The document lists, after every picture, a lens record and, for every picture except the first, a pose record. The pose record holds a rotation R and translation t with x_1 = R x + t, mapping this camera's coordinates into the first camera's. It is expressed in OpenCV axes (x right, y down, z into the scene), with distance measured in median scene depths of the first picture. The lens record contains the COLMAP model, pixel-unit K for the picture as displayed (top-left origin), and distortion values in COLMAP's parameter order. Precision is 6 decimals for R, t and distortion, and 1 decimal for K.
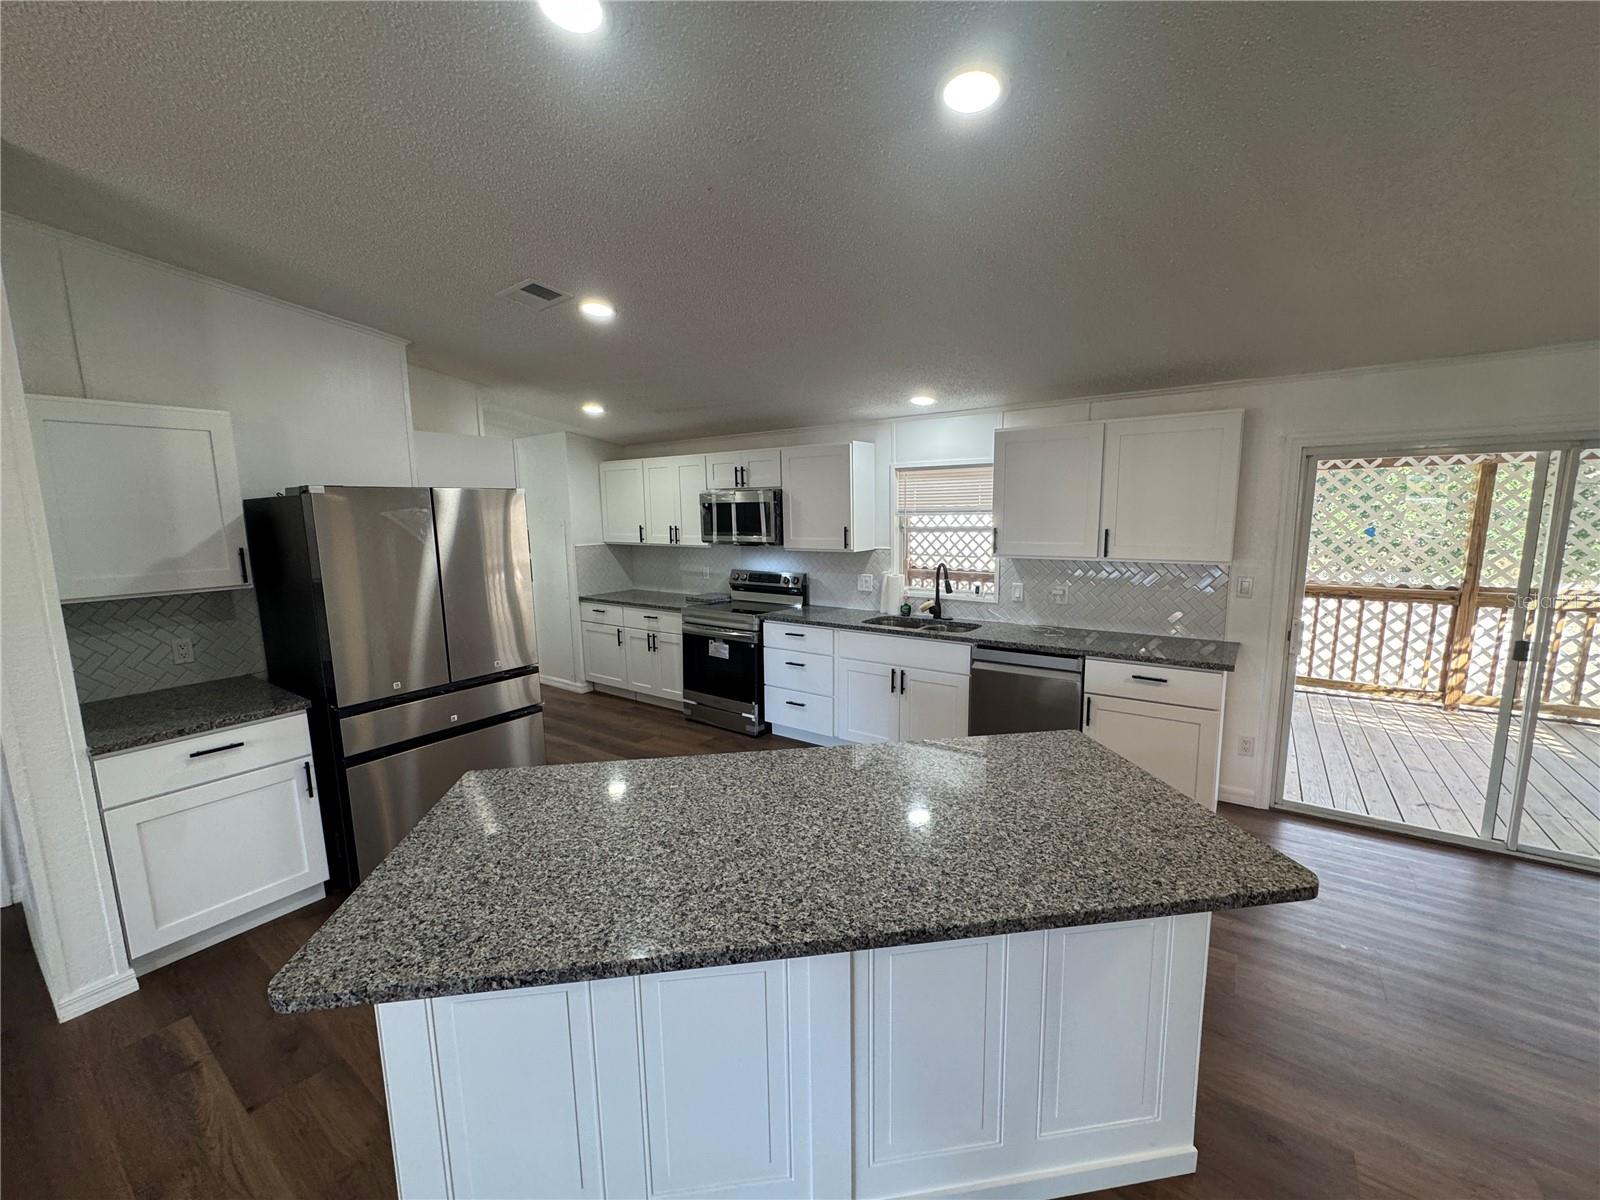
lens RADIAL K [[639.6, 0, 800.0], [0, 639.6, 600.0], [0, 0, 1]] dist [-0.001951, 0.000317]
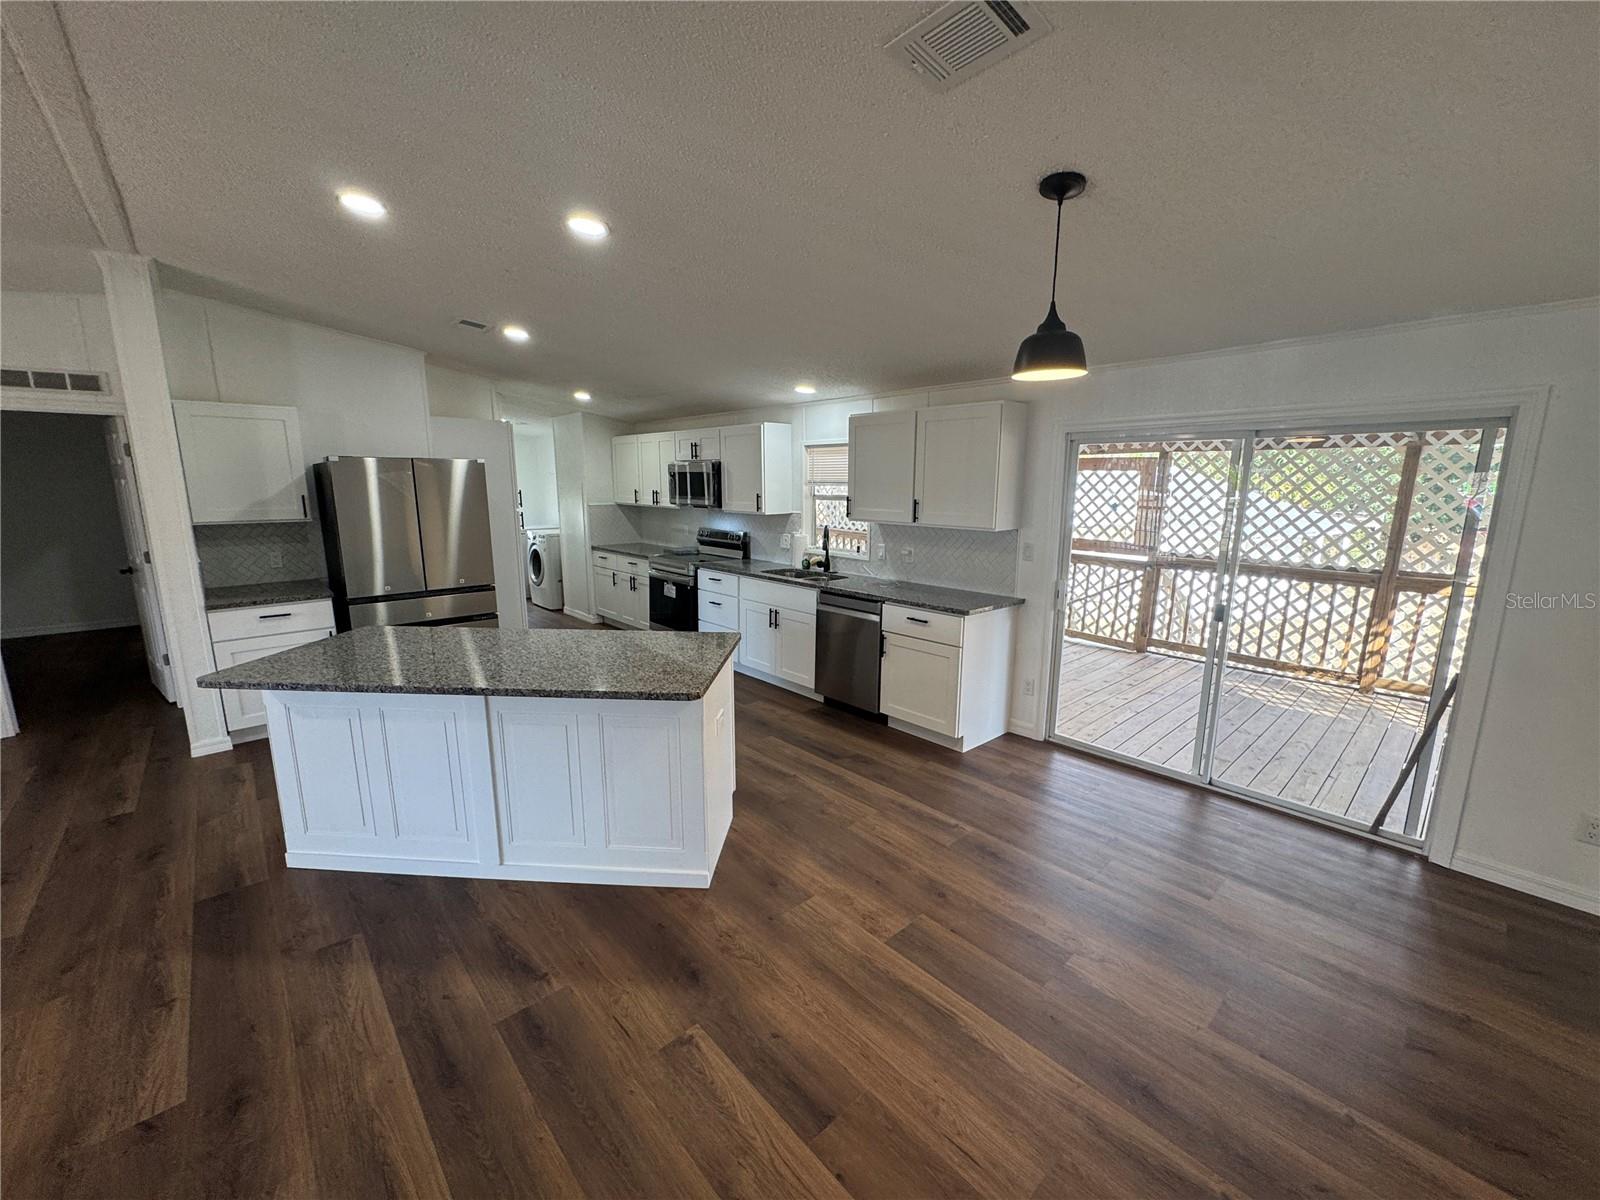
lens RADIAL K [[639.6, 0, 800.0], [0, 639.6, 600.0], [0, 0, 1]] dist [-0.001951, 0.000317]
pose [[0.978349, 0.057688, -0.198761, 0.371809], [-0.048536, 0.997538, 0.050618, 0.021033], [0.201192, -0.039875, 0.978740, -0.173575]]
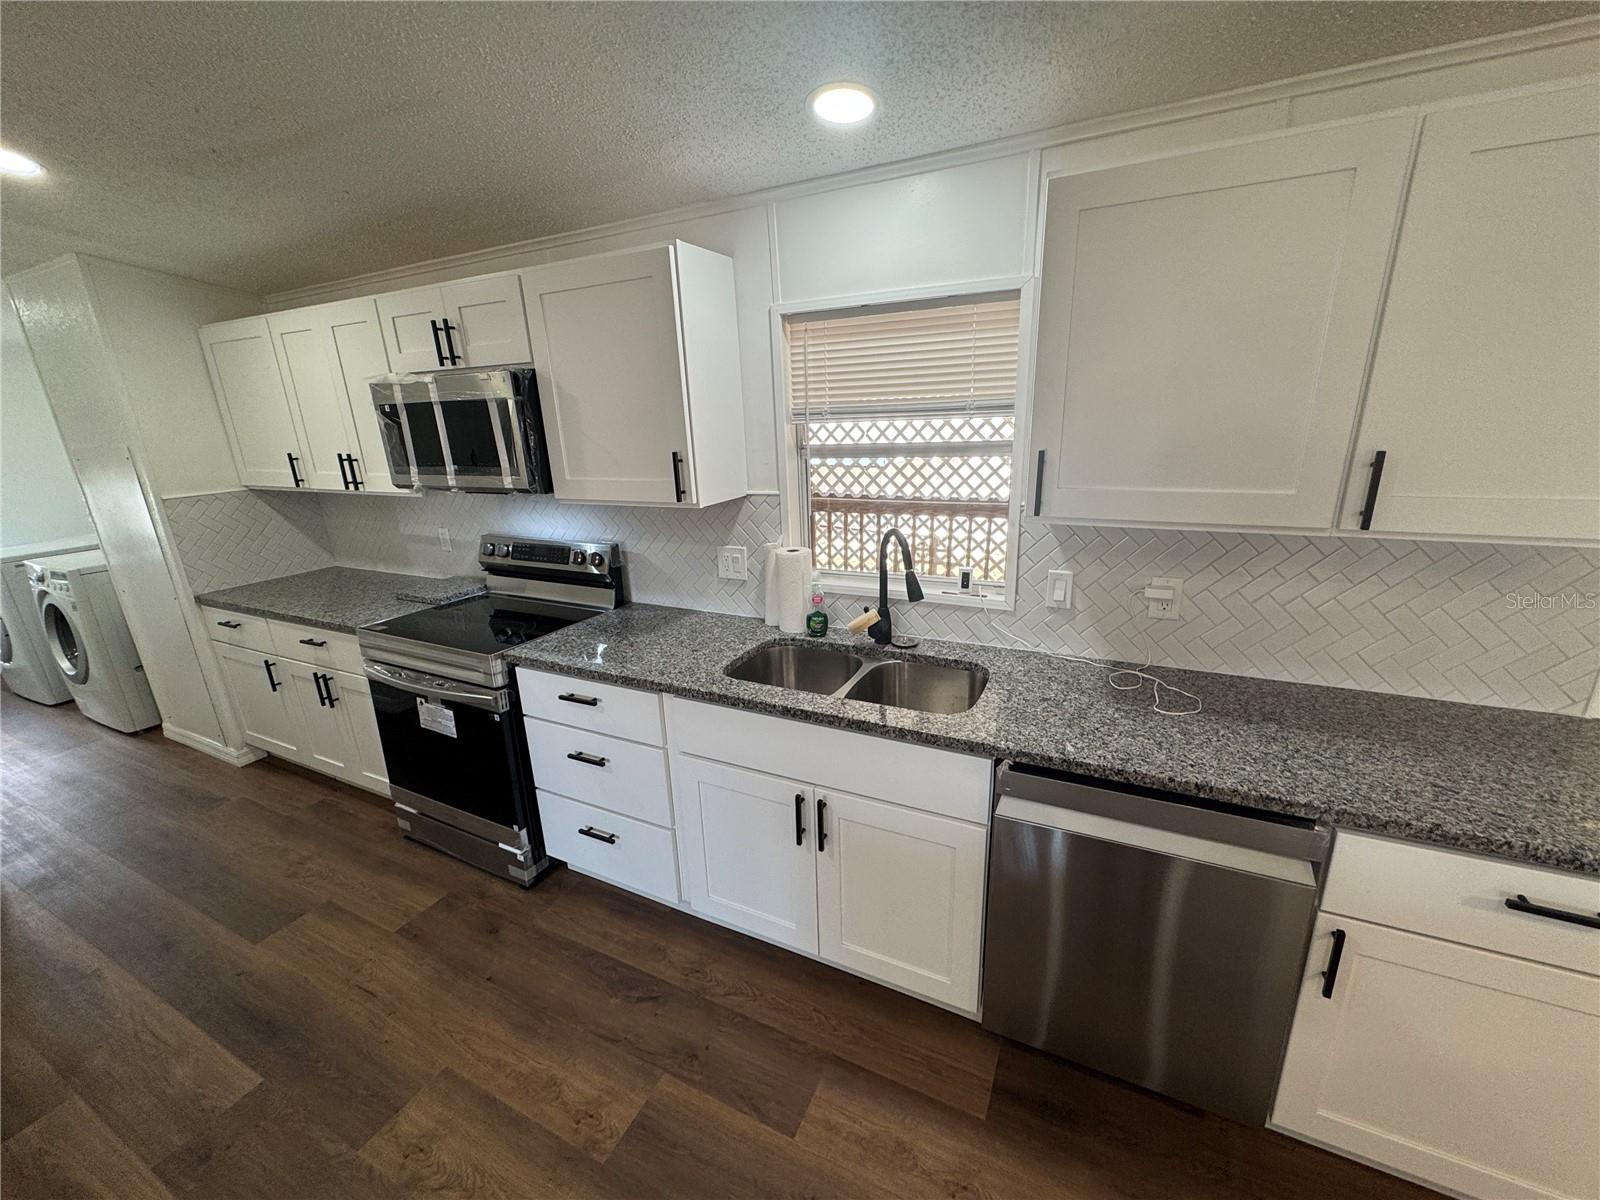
lens RADIAL K [[639.6, 0, 800.0], [0, 639.6, 600.0], [0, 0, 1]] dist [-0.001951, 0.000317]
pose [[0.985976, -0.067722, 0.152528, 0.075056], [0.045034, 0.988026, 0.147568, -0.068774], [-0.160695, -0.138630, 0.977220, 0.499343]]
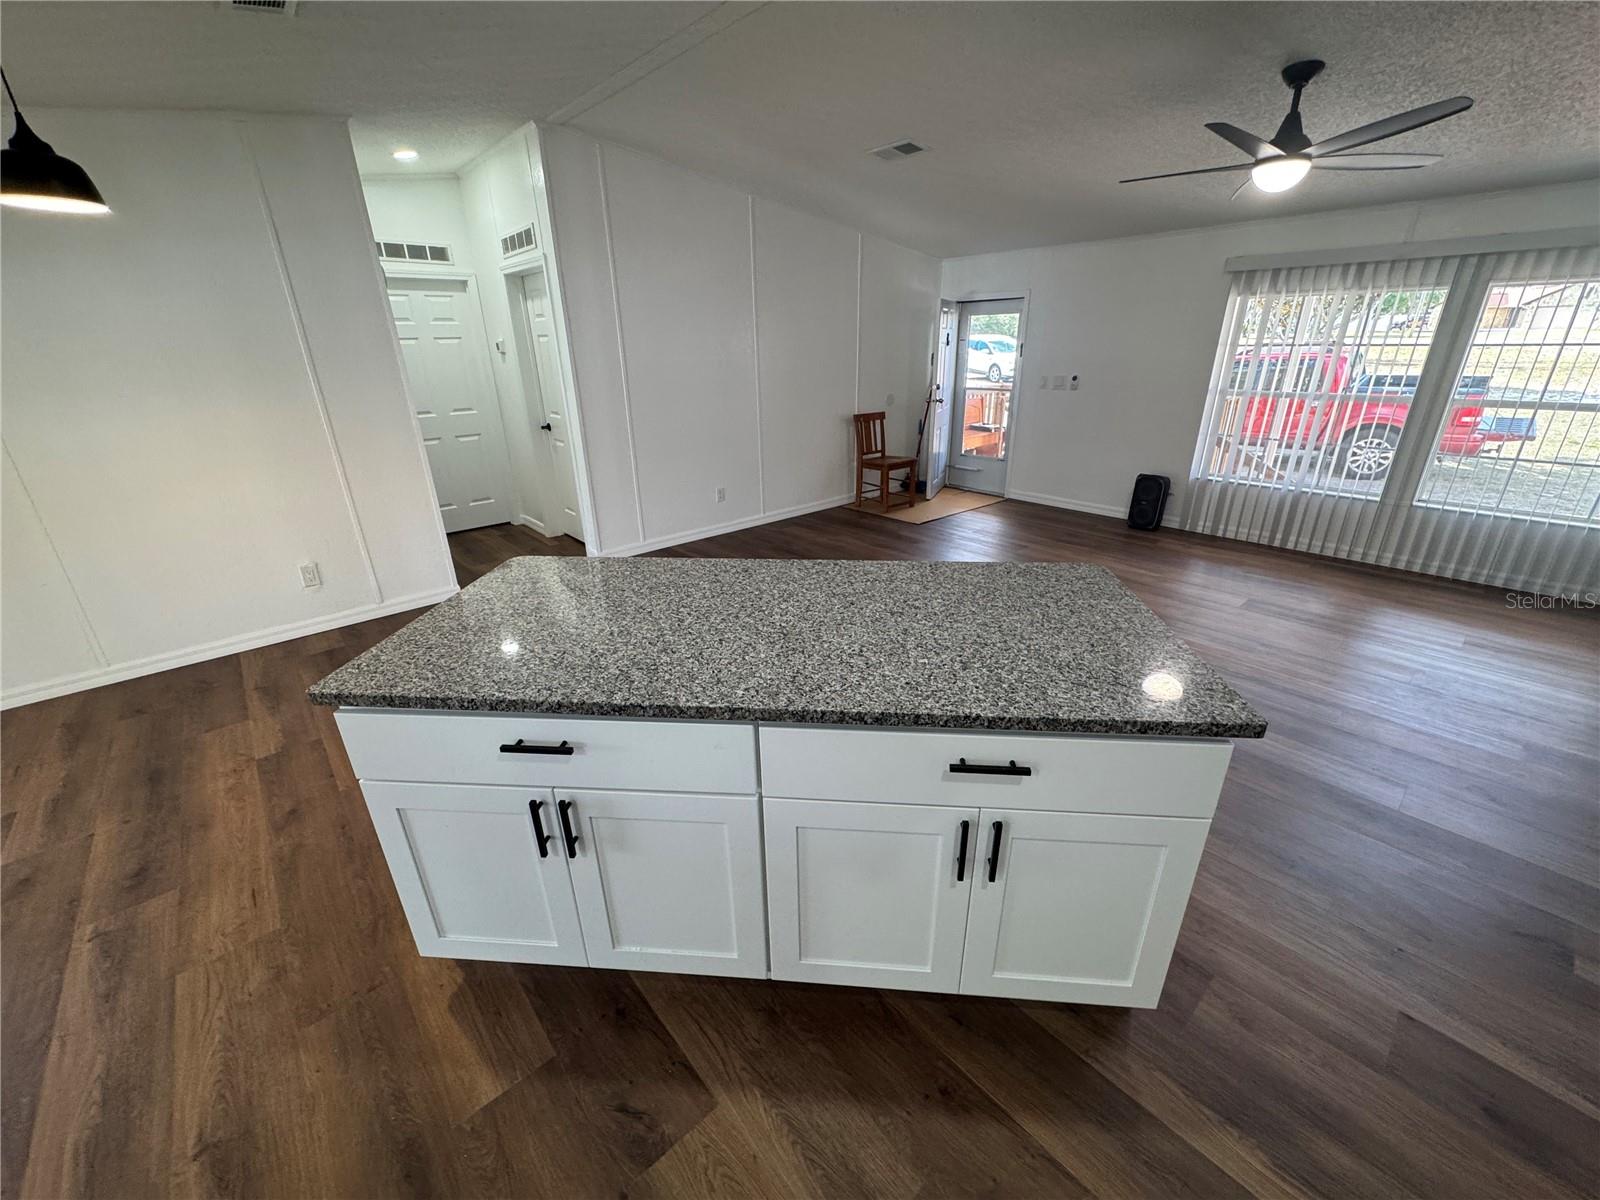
lens RADIAL K [[639.6, 0, 800.0], [0, 639.6, 600.0], [0, 0, 1]] dist [-0.001951, 0.000317]
pose [[-0.974877, -0.051287, 0.216761, -0.078078], [0.066395, 0.861987, 0.502563, -0.069989], [-0.212620, 0.504328, -0.836926, 0.603595]]
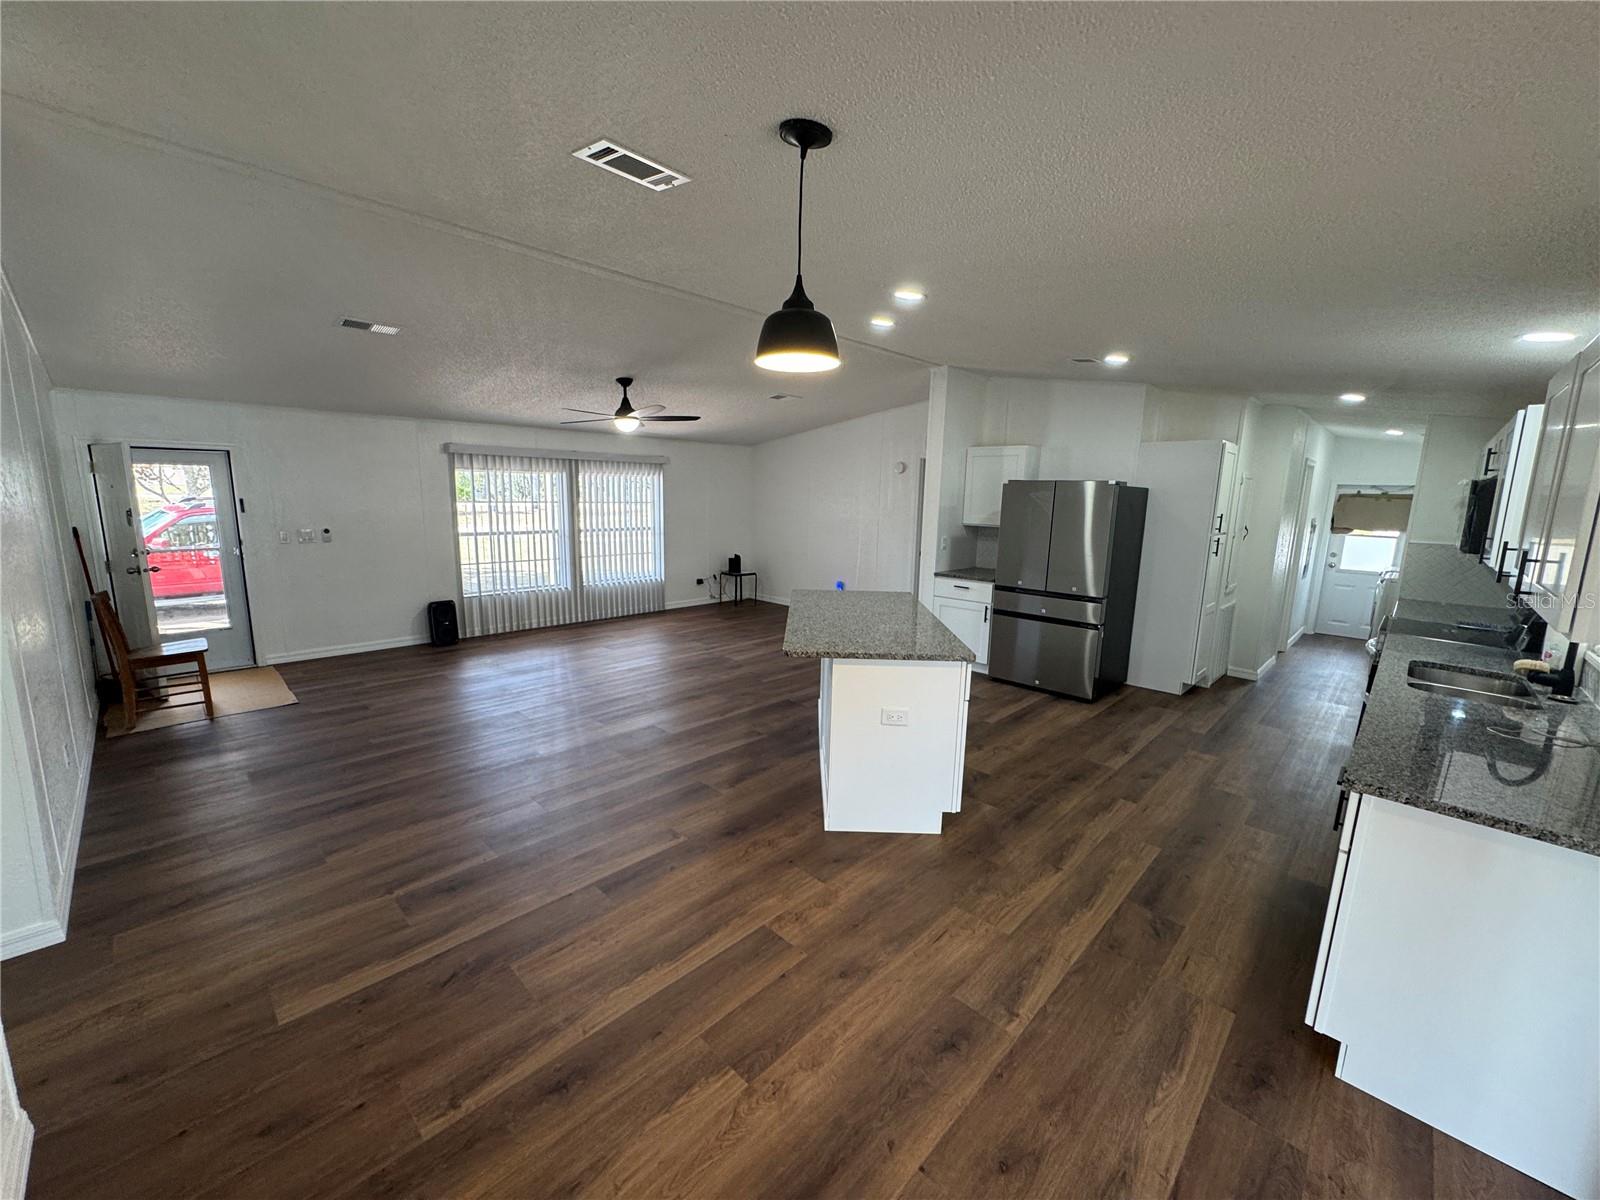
lens RADIAL K [[636.1, 0, 800.0], [0, 636.1, 600.0], [0, 0, 1]] dist [-0.003658, -0.000166]
pose [[-0.143166, 0.178227, -0.973519, 0.792358], [-0.161121, 0.966332, 0.200606, -0.056489], [0.976496, 0.185574, -0.109630, 0.330379]]
